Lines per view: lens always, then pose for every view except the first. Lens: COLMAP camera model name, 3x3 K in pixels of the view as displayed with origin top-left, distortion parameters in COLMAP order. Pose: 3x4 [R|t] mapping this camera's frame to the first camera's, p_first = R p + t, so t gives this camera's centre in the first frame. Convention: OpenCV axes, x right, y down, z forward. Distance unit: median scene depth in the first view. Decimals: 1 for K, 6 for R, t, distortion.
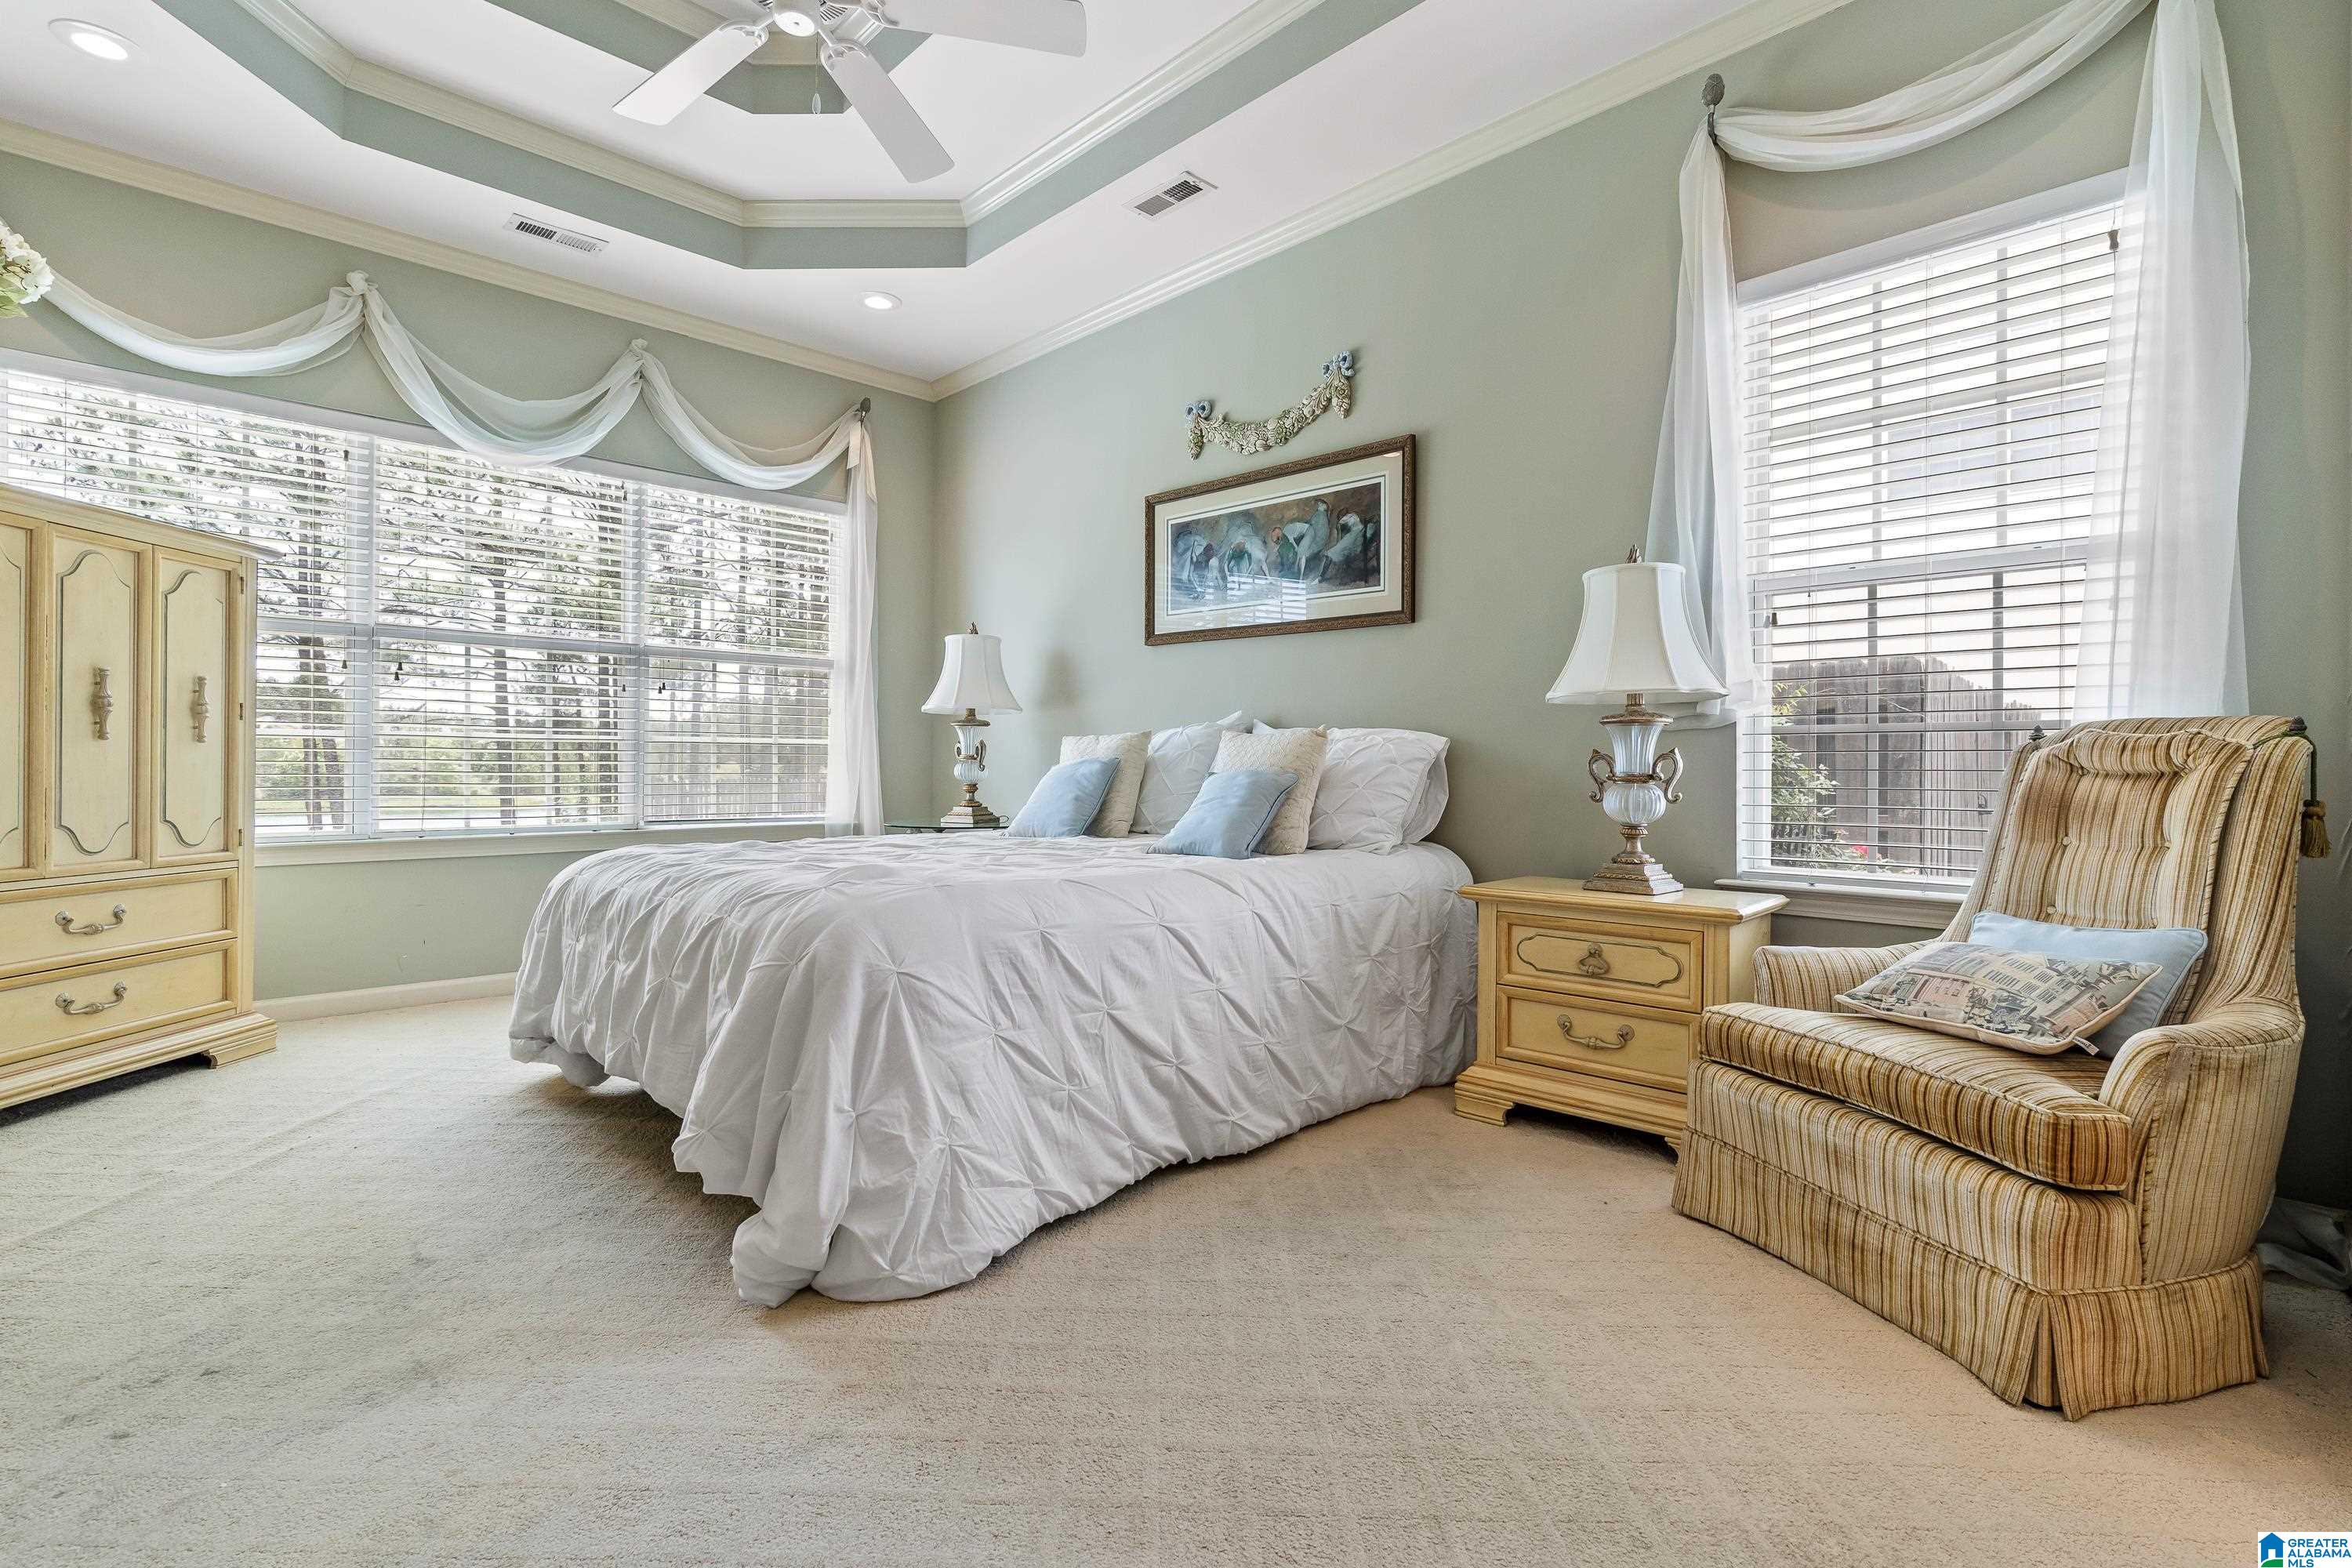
lens RADIAL K [[1079.6, 0, 1181.9], [0, 1079.6, 772.3], [0, 0, 1]] dist [-0.014546, 0.007955]
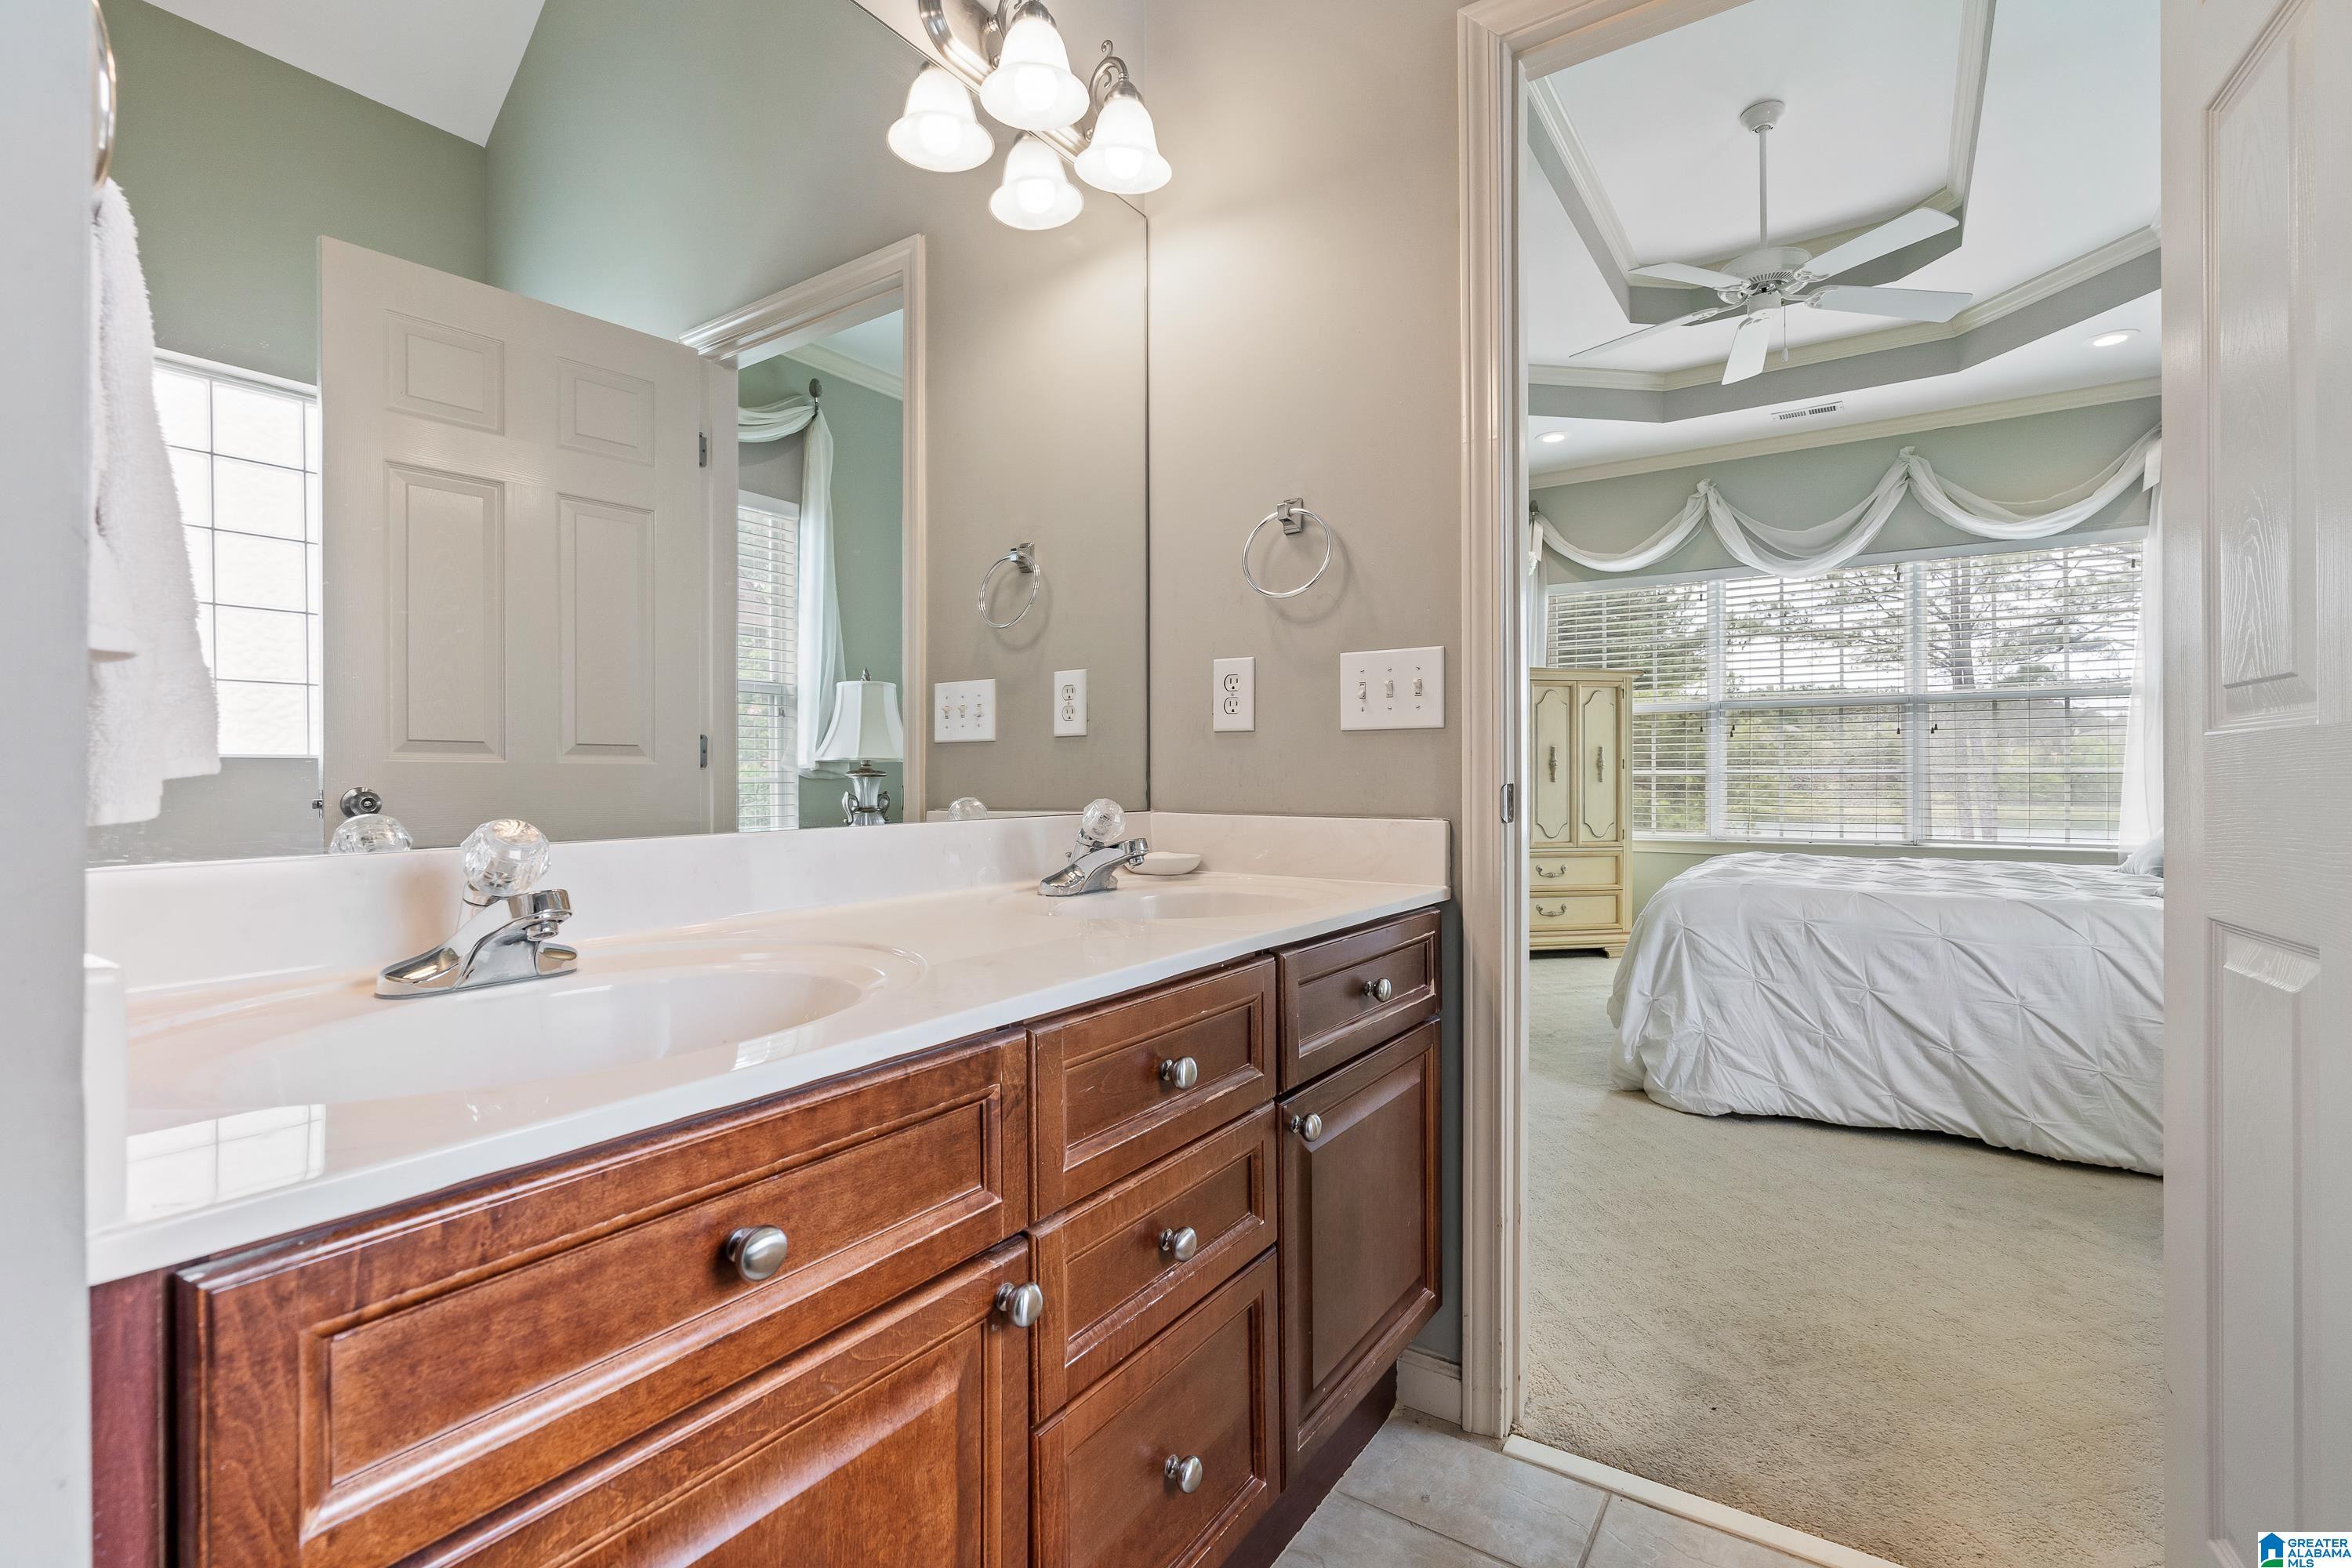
lens RADIAL K [[1063.7, 0, 1178.1], [0, 1063.7, 775.0], [0, 0, 1]] dist [-0.005710, 0.001483]
pose [[0.201385, -0.003798, -0.979505, 0.749879], [0.001365, 0.999993, -0.003597, -0.034286], [0.979511, -0.000613, 0.201388, -0.092168]]
